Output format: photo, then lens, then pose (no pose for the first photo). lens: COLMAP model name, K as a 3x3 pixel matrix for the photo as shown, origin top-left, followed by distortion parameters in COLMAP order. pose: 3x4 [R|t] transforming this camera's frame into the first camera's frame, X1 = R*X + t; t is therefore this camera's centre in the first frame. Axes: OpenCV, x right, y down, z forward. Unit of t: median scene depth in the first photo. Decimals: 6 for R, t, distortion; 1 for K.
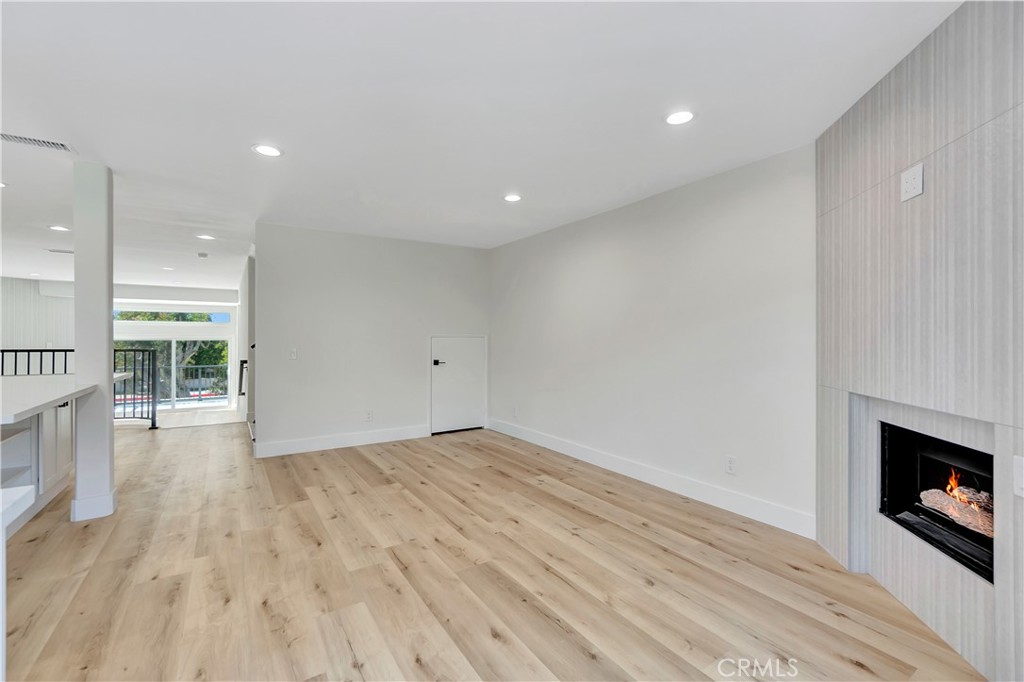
lens RADIAL K [[437.6, 0, 506.2], [0, 437.6, 337.7], [0, 0, 1]] dist [-0.007339, 0.002768]
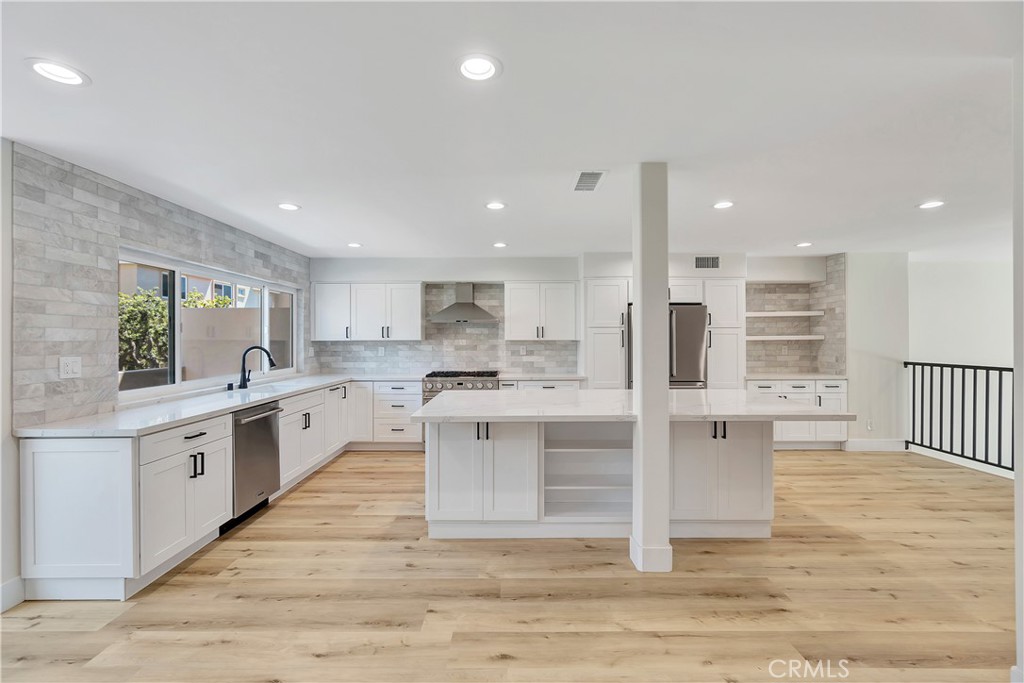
lens RADIAL K [[437.6, 0, 506.4], [0, 437.6, 338.0], [0, 0, 1]] dist [-0.007339, 0.002768]
pose [[-0.543736, -0.001386, -0.839255, -0.051567], [0.003774, 0.999984, -0.004096, -0.046452], [0.839248, -0.005394, -0.543722, 1.261676]]
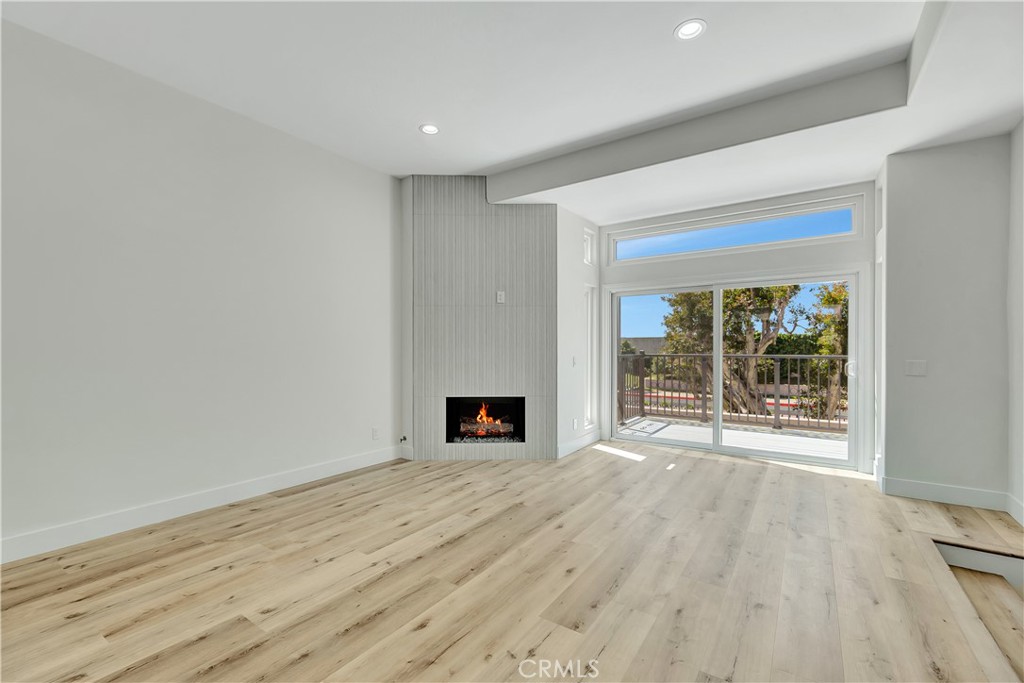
lens RADIAL K [[437.6, 0, 509.2], [0, 437.6, 354.8], [0, 0, 1]] dist [-0.007339, 0.002768]
pose [[0.387422, 0.017356, -0.921739, -1.669091], [0.000125, 0.999822, 0.018879, 0.238519], [0.921902, -0.007430, 0.387351, 2.414724]]
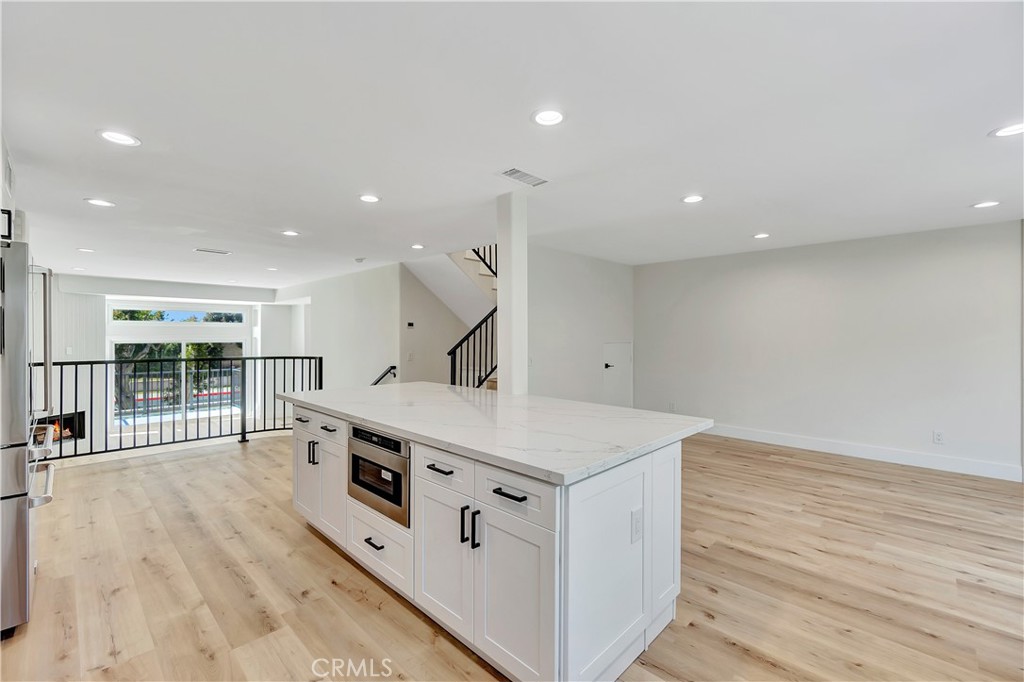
lens RADIAL K [[437.6, 0, 504.0], [0, 437.6, 333.9], [0, 0, 1]] dist [-0.007339, 0.002768]
pose [[0.974827, 0.000434, 0.222964, -1.233881], [-0.000181, 0.999999, -0.001154, -0.044561], [-0.222964, 0.001084, 0.974826, -0.071294]]
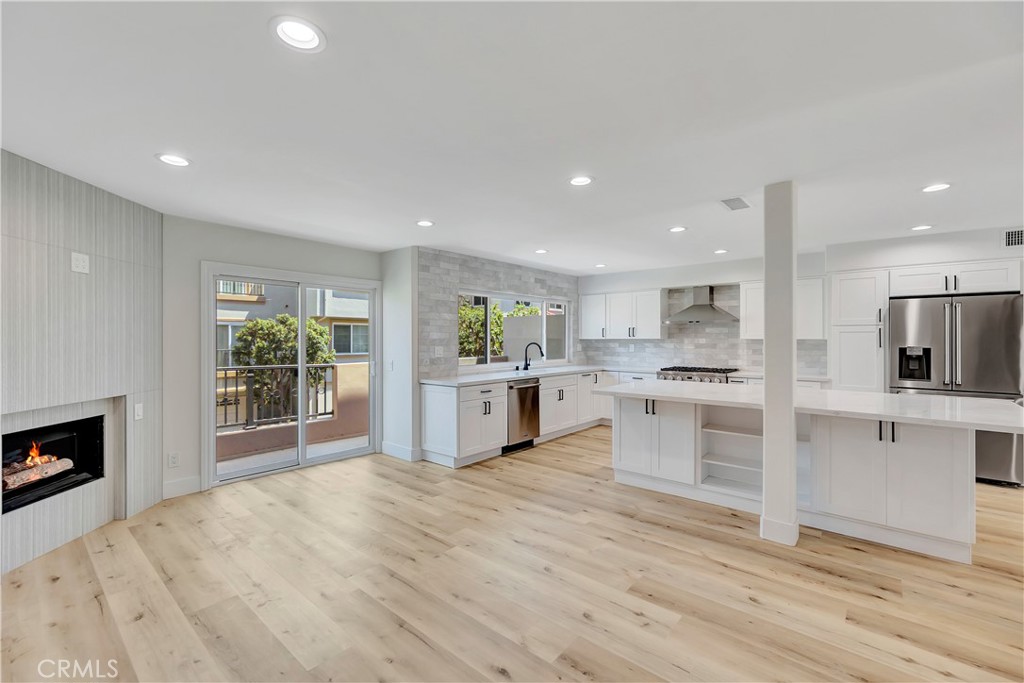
lens RADIAL K [[437.6, 0, 505.6], [0, 437.6, 335.7], [0, 0, 1]] dist [-0.007339, 0.002768]
pose [[-0.959502, -0.001832, -0.281697, -0.070010], [0.000215, 0.999974, -0.007236, -0.046155], [0.281703, -0.007003, -0.959476, 1.812729]]
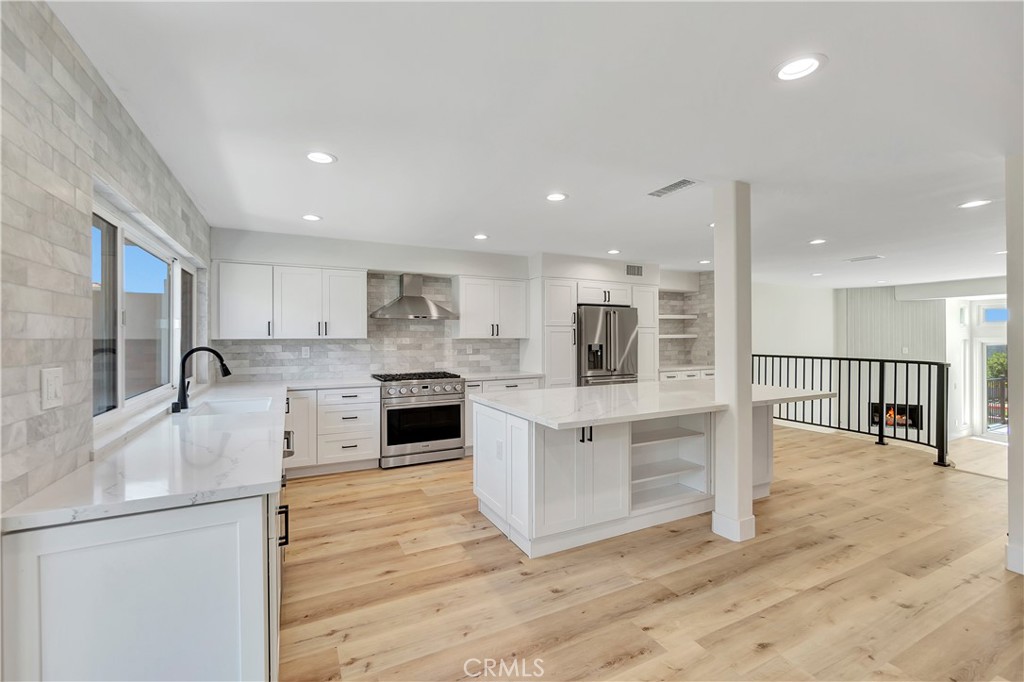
lens RADIAL K [[437.6, 0, 507.7], [0, 437.6, 337.5], [0, 0, 1]] dist [-0.007339, 0.002768]
pose [[-0.106008, -0.000273, -0.994365, 0.102747], [0.004419, 0.999990, -0.000746, -0.045956], [0.994355, -0.004473, -0.106006, 0.606792]]
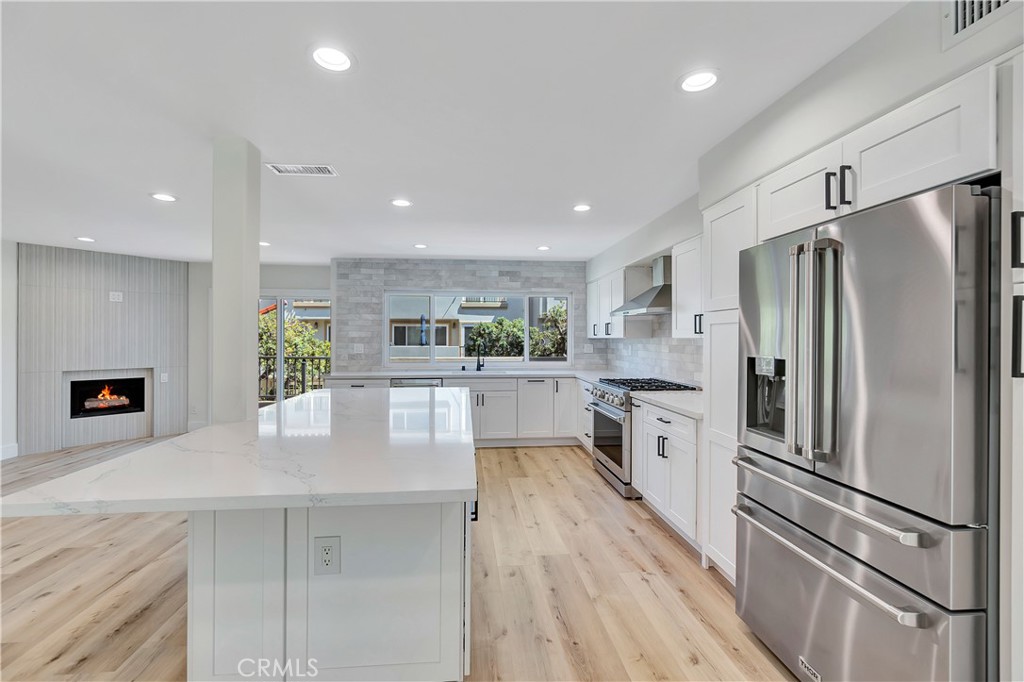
lens RADIAL K [[437.6, 0, 506.5], [0, 437.6, 337.4], [0, 0, 1]] dist [-0.007339, 0.002768]
pose [[-0.889392, -0.002143, 0.457141, -1.778438], [-0.003781, 0.999989, -0.002667, -0.042189], [-0.457130, -0.004101, -0.889390, 1.509944]]
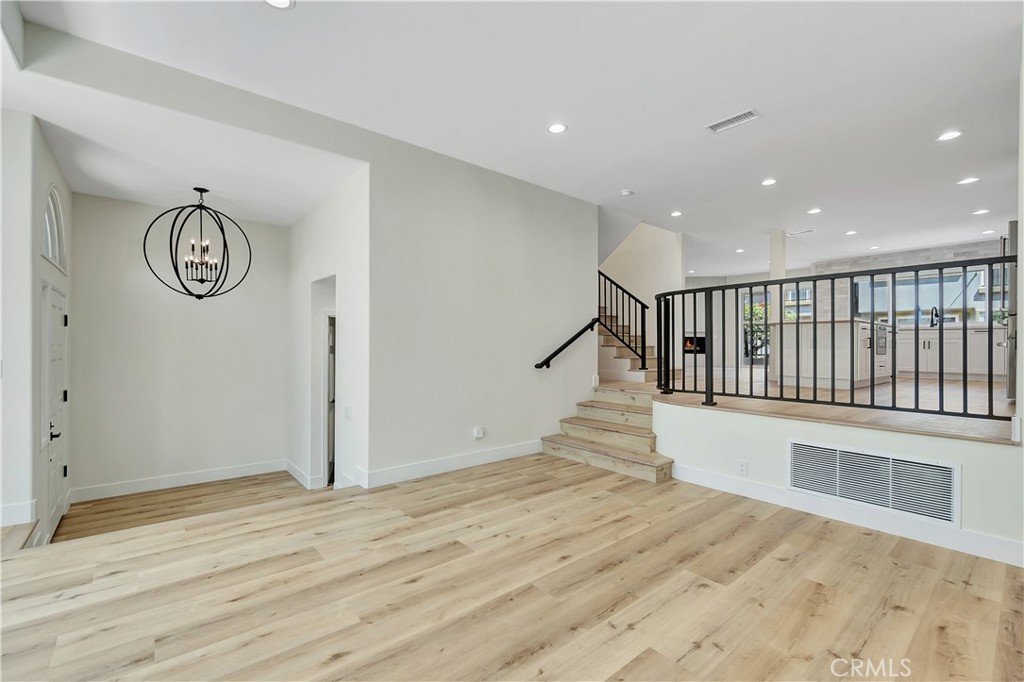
lens RADIAL K [[437.6, 0, 507.4], [0, 437.6, 344.4], [0, 0, 1]] dist [-0.007339, 0.002768]
pose [[-0.114123, 0.005750, 0.993450, -3.167086], [-0.007194, 0.999952, -0.006614, 0.241692], [-0.993441, -0.007902, -0.114076, 2.758486]]
